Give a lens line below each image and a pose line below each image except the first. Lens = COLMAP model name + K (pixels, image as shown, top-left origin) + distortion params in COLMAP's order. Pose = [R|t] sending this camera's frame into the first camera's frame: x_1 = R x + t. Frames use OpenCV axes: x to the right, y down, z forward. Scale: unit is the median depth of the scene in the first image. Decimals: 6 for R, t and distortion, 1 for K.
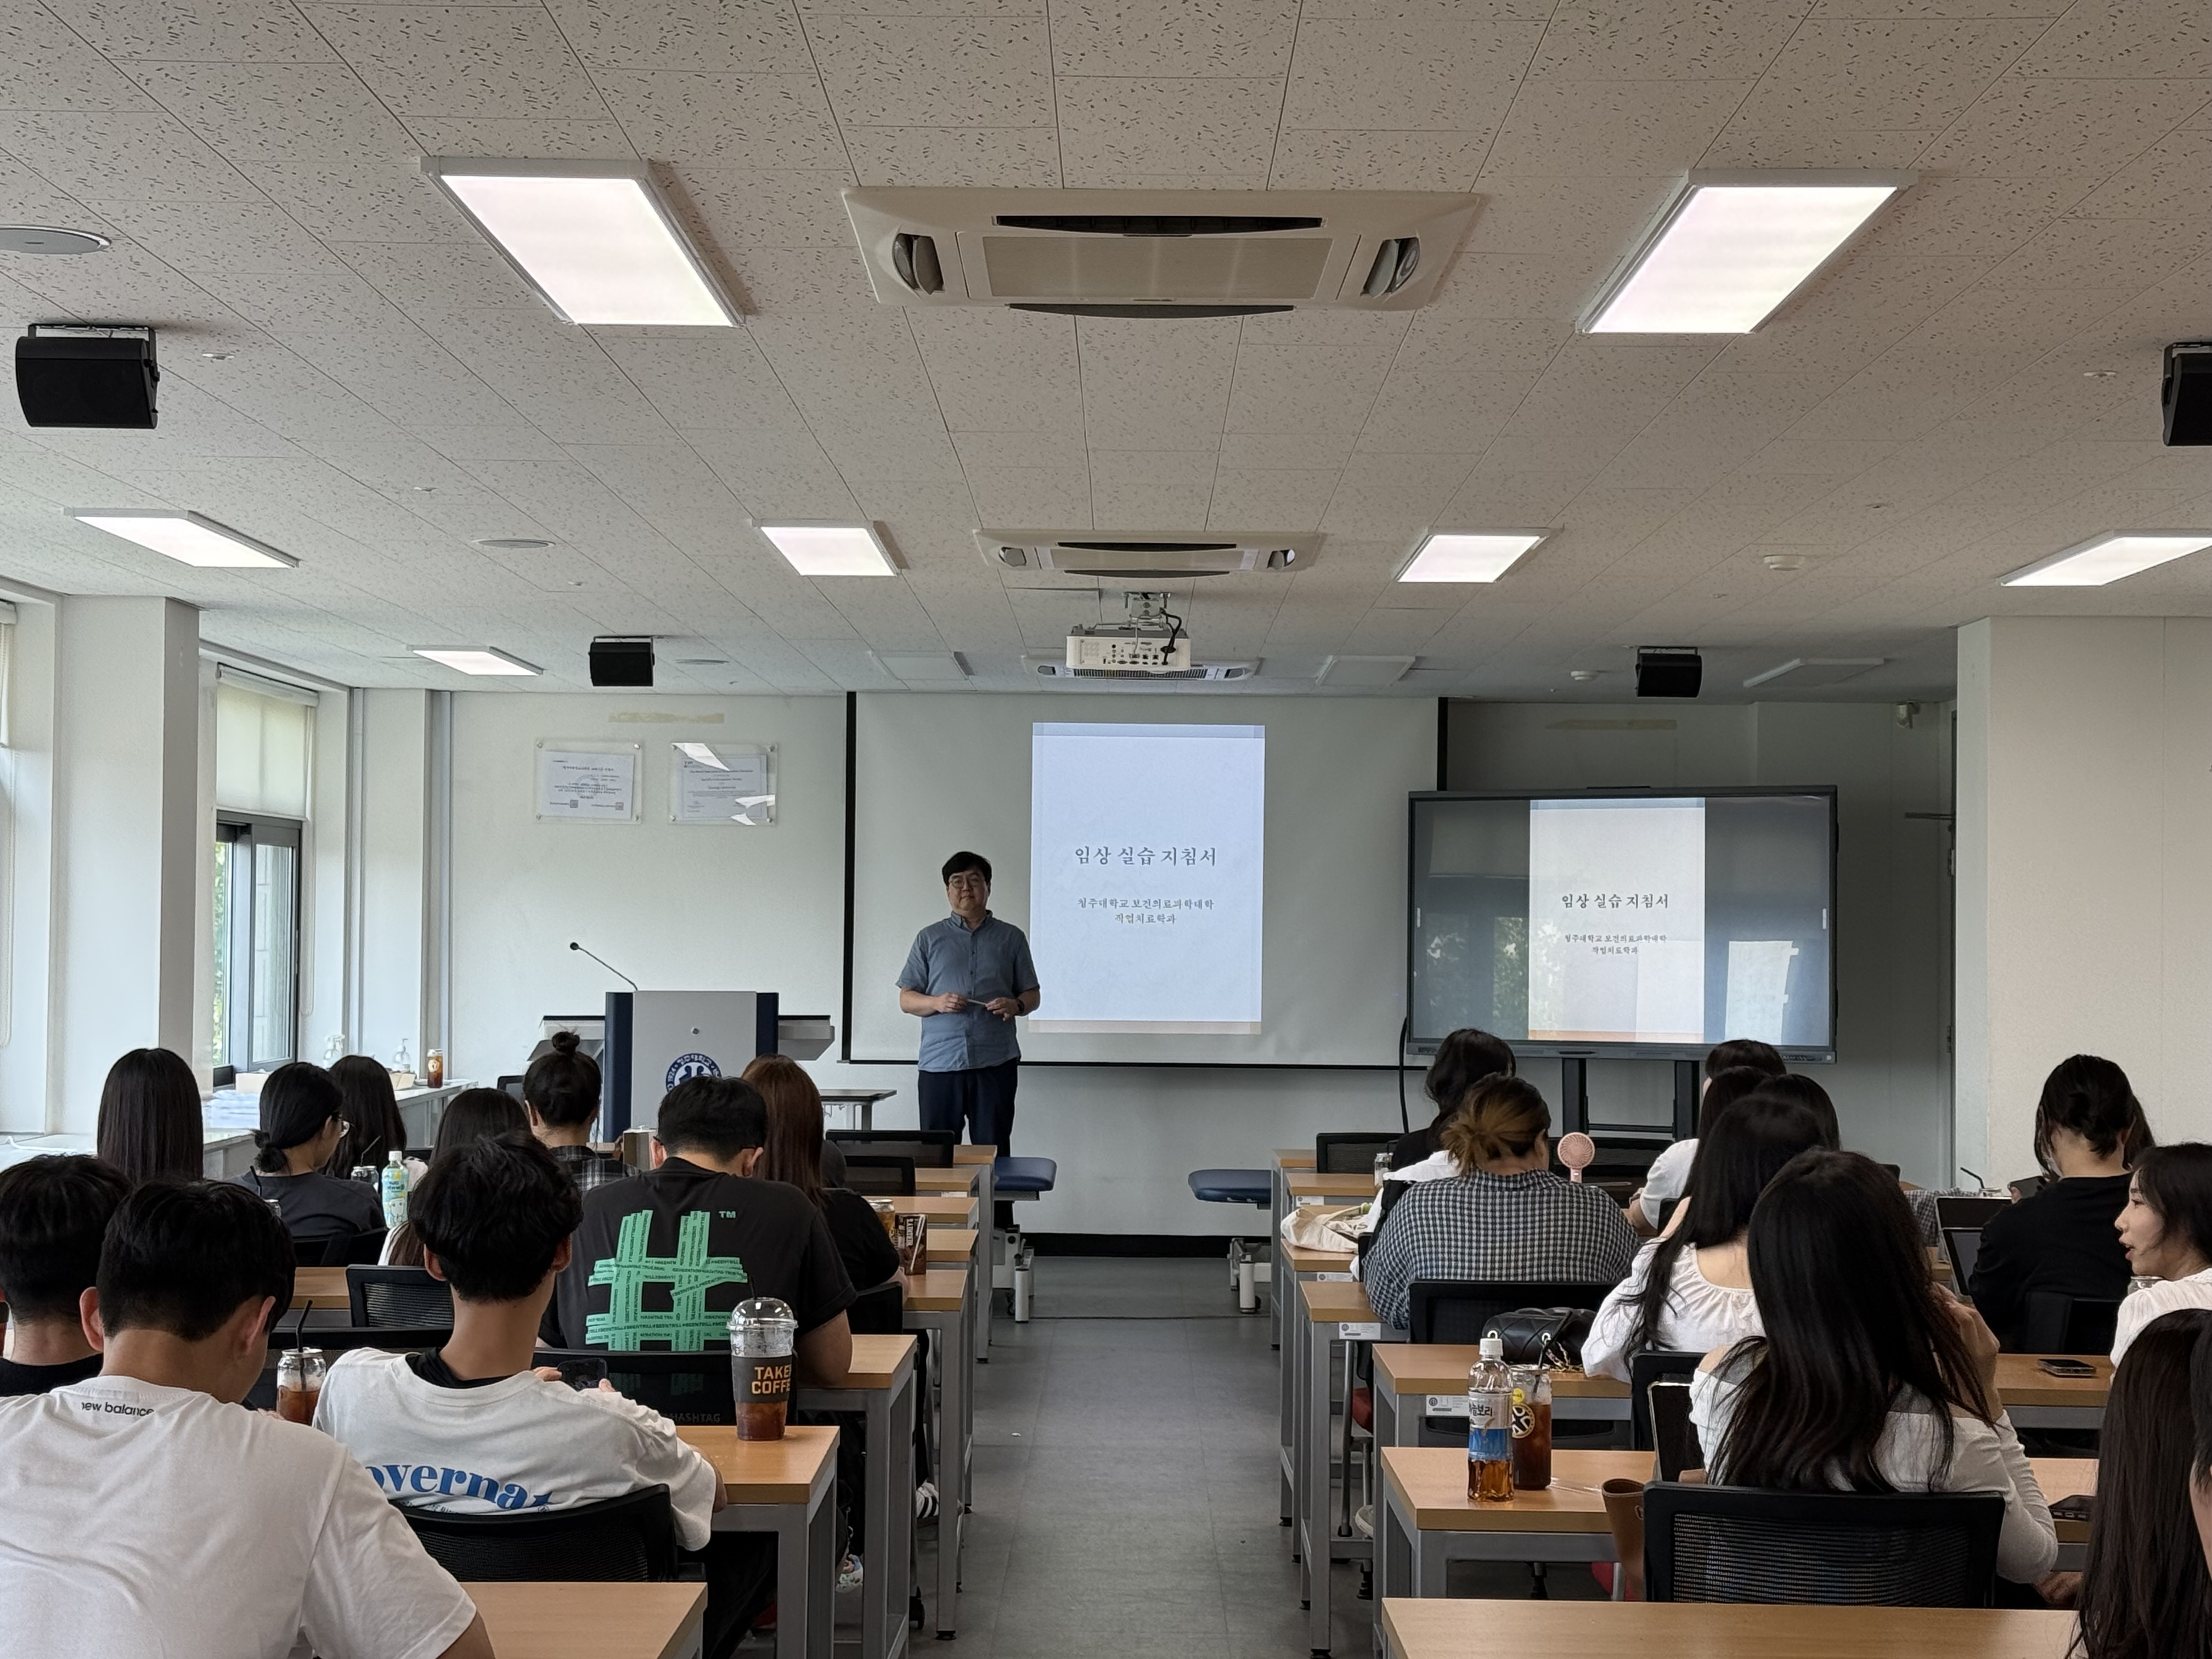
lens RADIAL K [[3660.4, 0, 1099.3], [0, 3660.4, 826.4], [0, 0, 1]] dist [-0.128945, 0.000000]
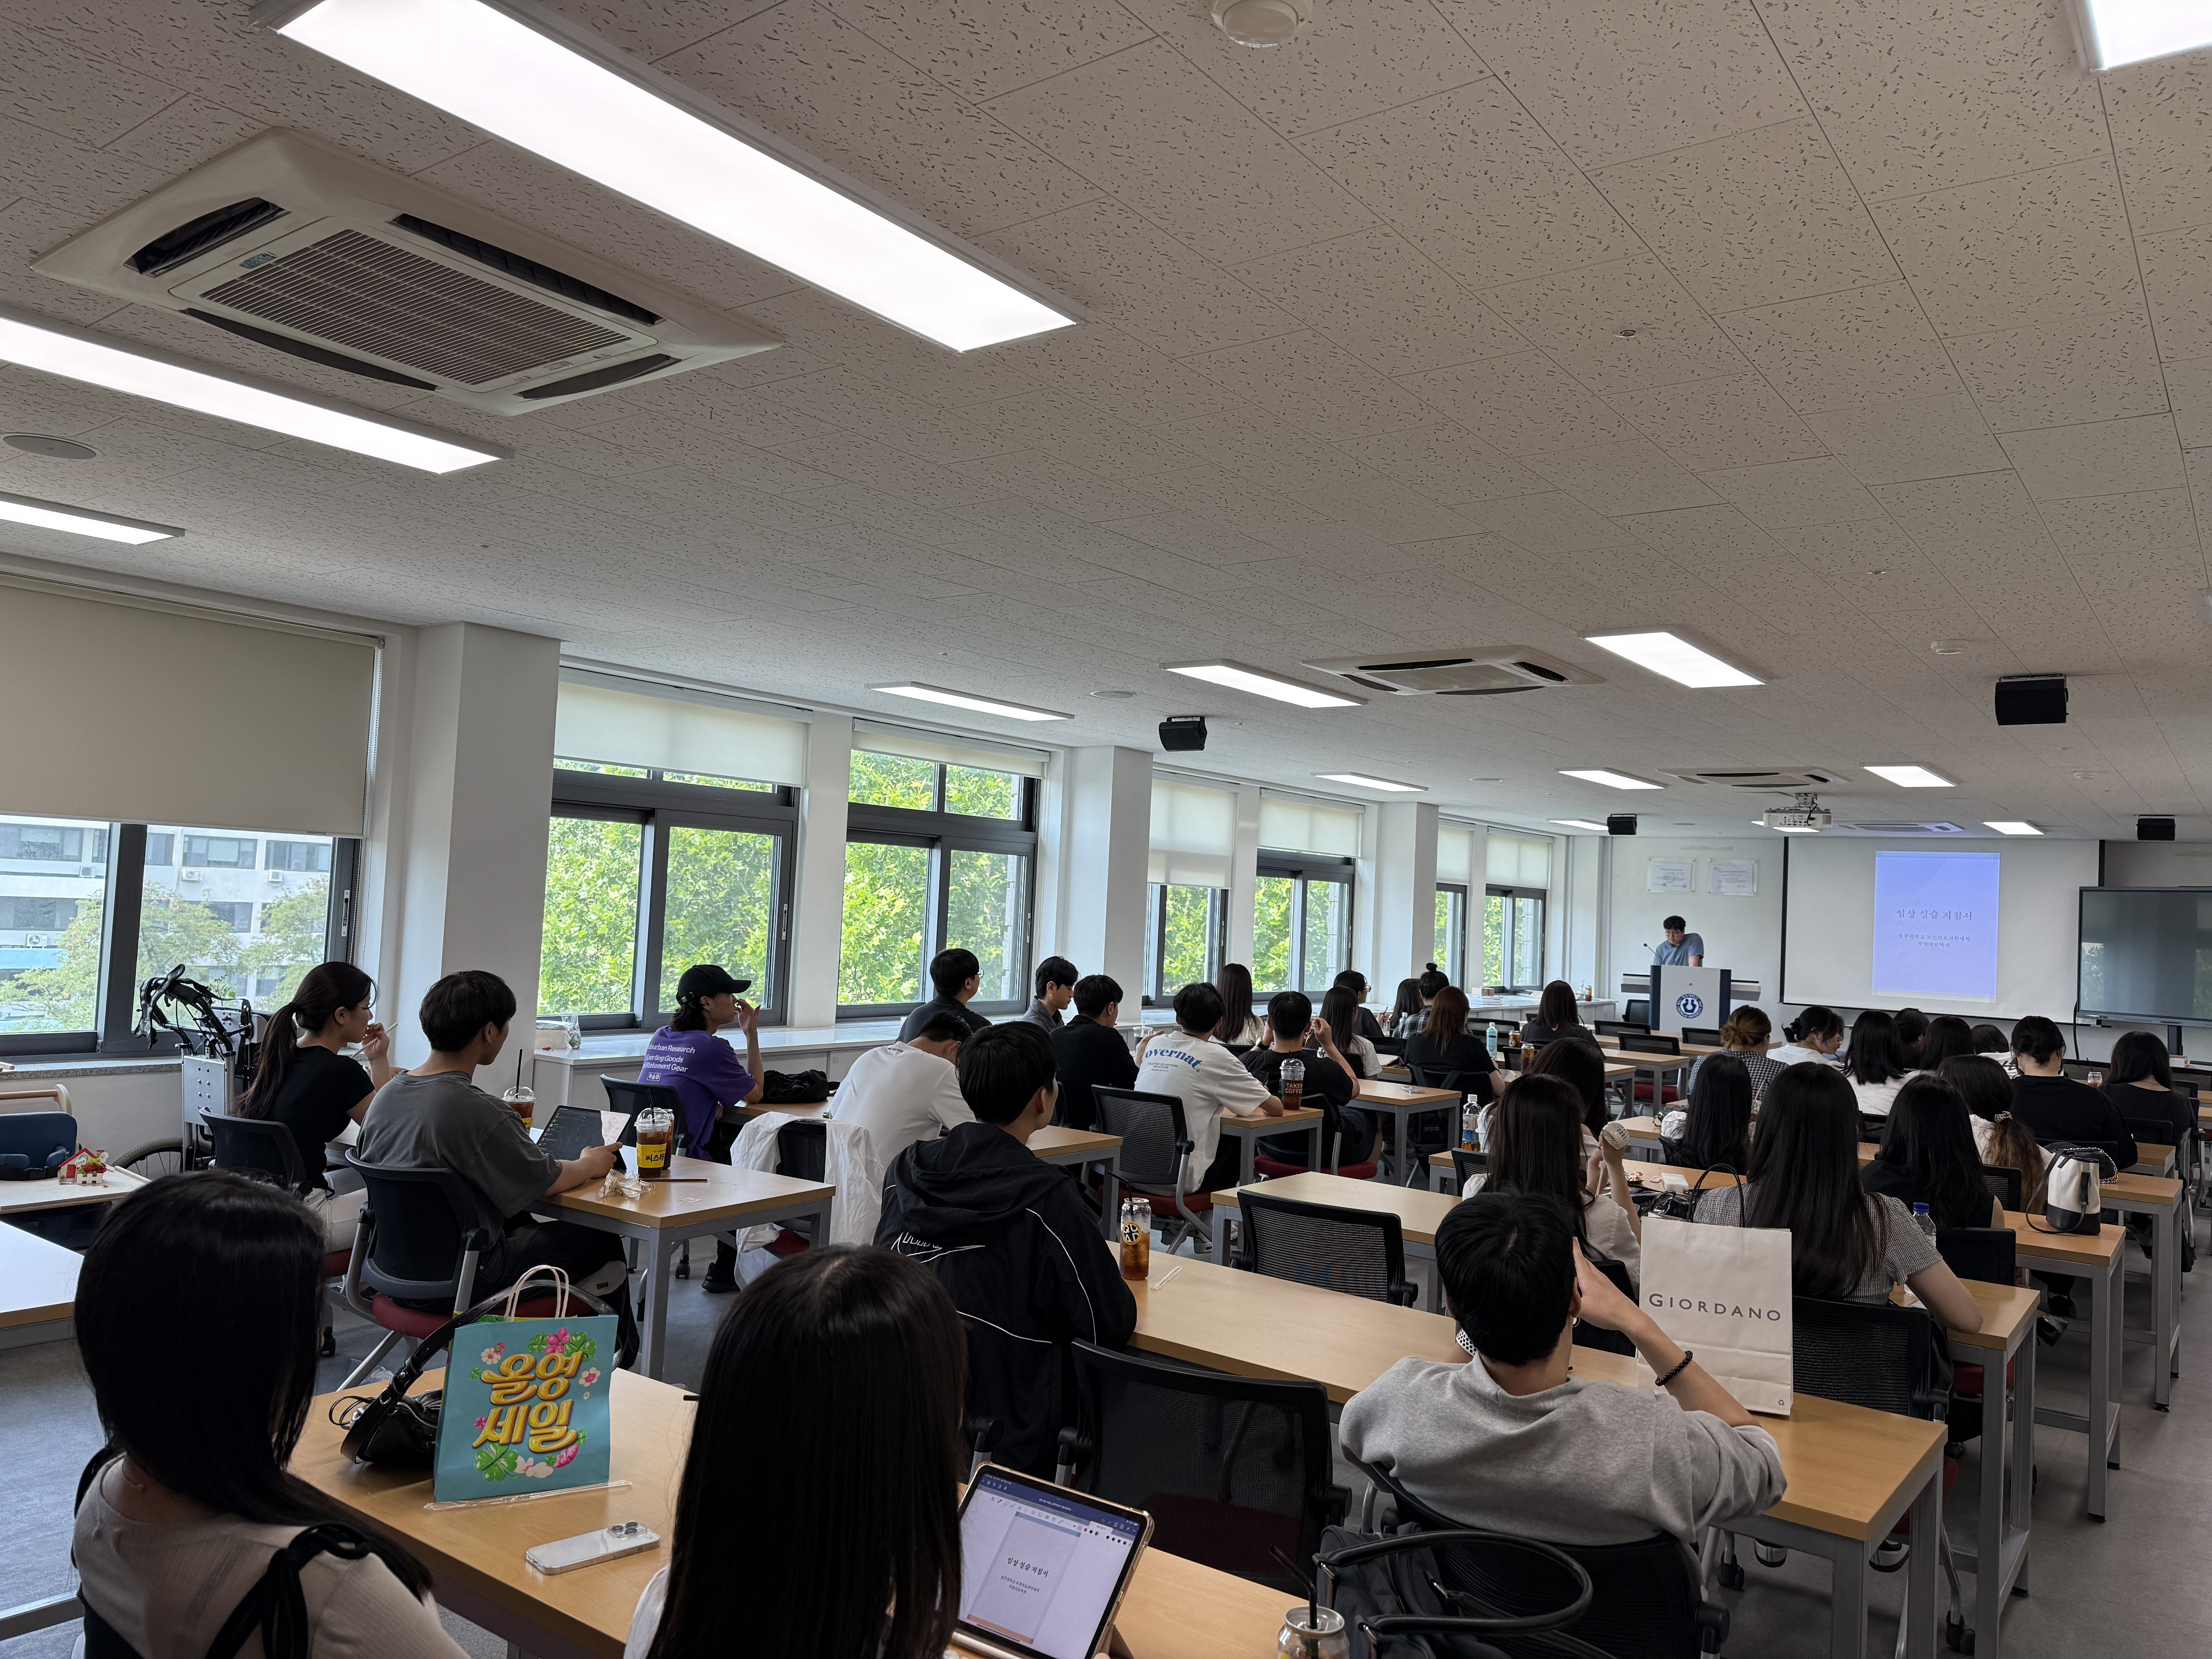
lens RADIAL K [[1569.0, 0, 1103.3], [0, 1569.0, 827.7], [0, 0, 1]] dist [0.000275, -0.001318]
pose [[0.805910, 0.000408, -0.592038, 0.199867], [-0.024439, 0.999170, -0.032579, -0.001157], [0.591534, 0.040724, 0.805251, -0.020590]]
